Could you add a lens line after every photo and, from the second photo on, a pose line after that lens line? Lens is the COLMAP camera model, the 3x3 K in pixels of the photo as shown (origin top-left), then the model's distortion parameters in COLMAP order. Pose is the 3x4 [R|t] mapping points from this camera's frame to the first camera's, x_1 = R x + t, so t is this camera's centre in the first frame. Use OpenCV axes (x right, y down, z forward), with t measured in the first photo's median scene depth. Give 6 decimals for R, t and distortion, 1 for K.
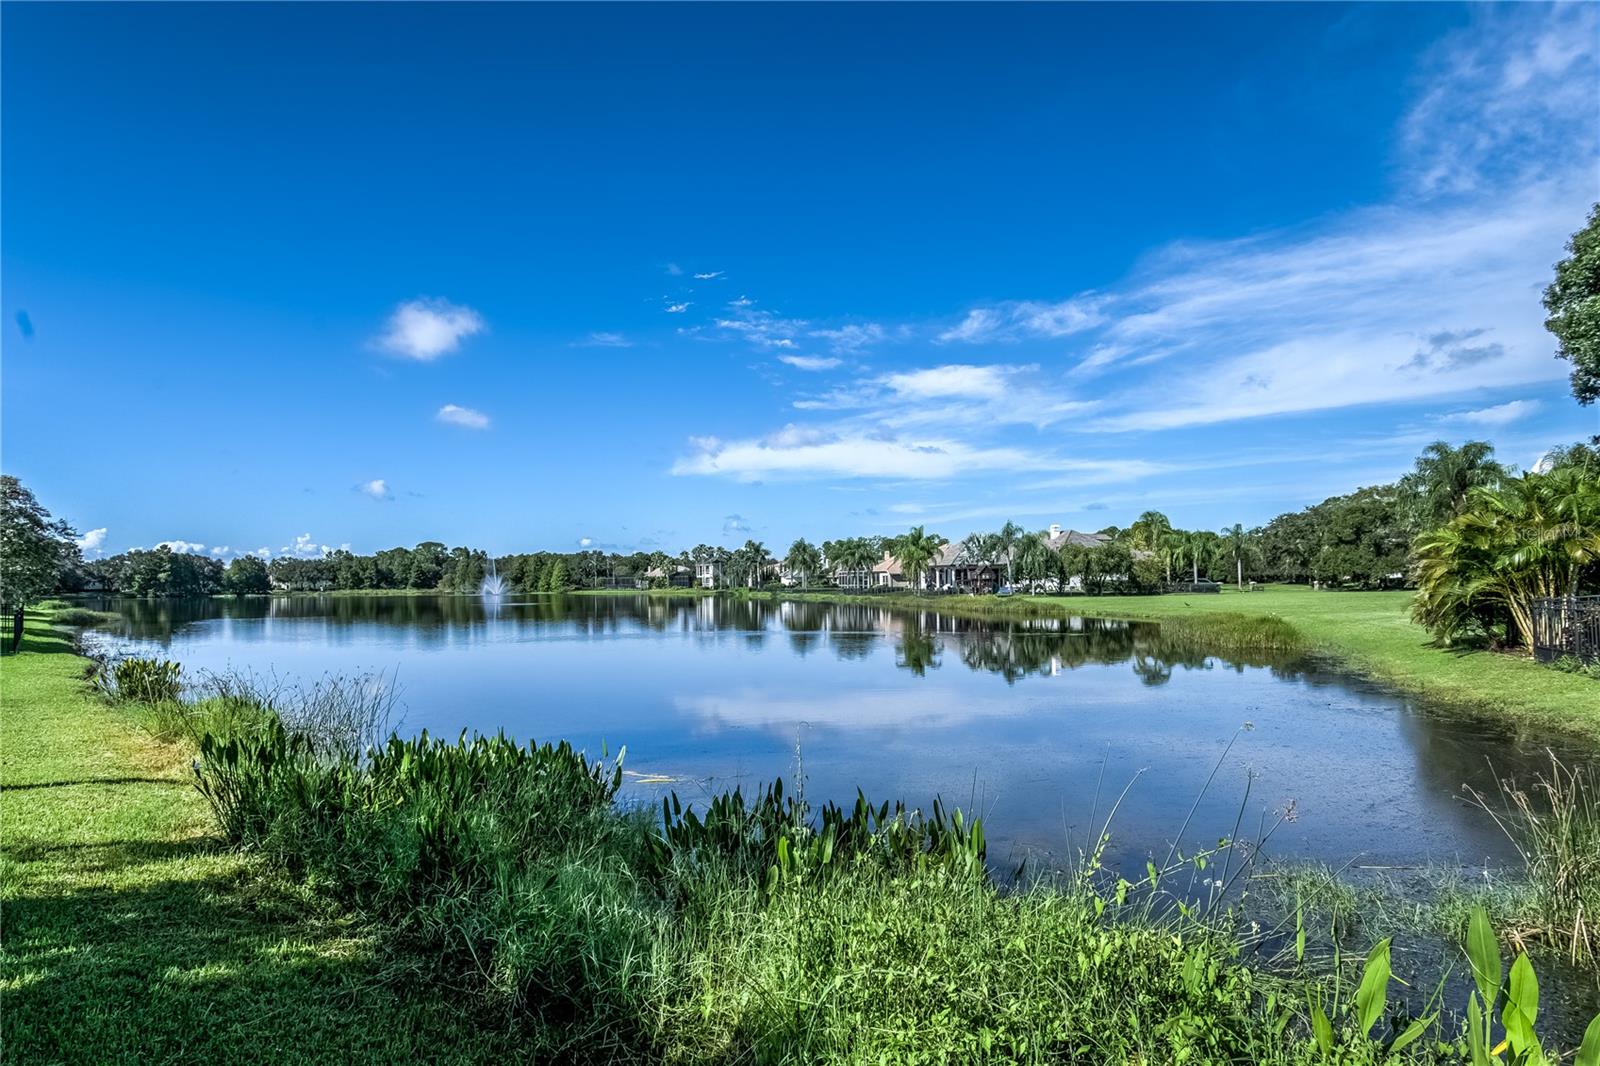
lens RADIAL K [[763.8, 0, 803.8], [0, 763.8, 532.7], [0, 0, 1]] dist [0.002530, -0.000052]
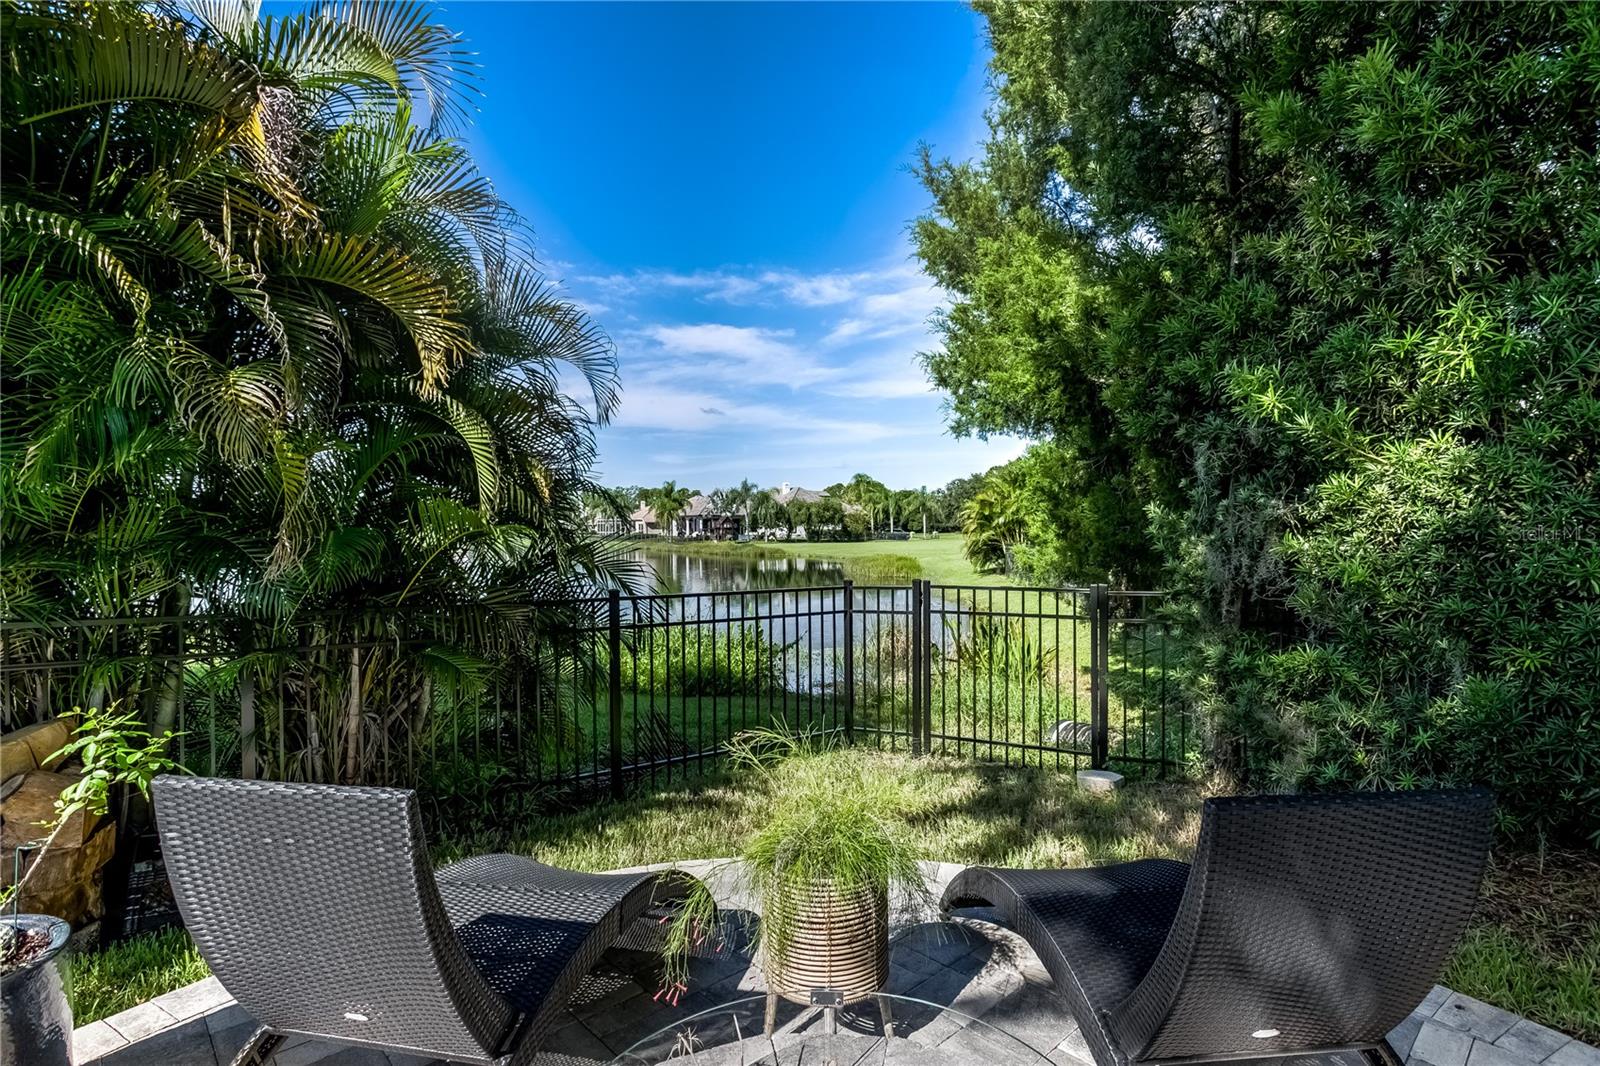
lens RADIAL K [[763.8, 0, 803.8], [0, 763.8, 532.7], [0, 0, 1]] dist [0.002530, -0.000052]
pose [[0.956024, 0.006273, 0.293221, 0.007680], [-0.026830, 0.997450, 0.066141, -0.011858], [-0.292059, -0.071099, 0.953754, -0.145315]]
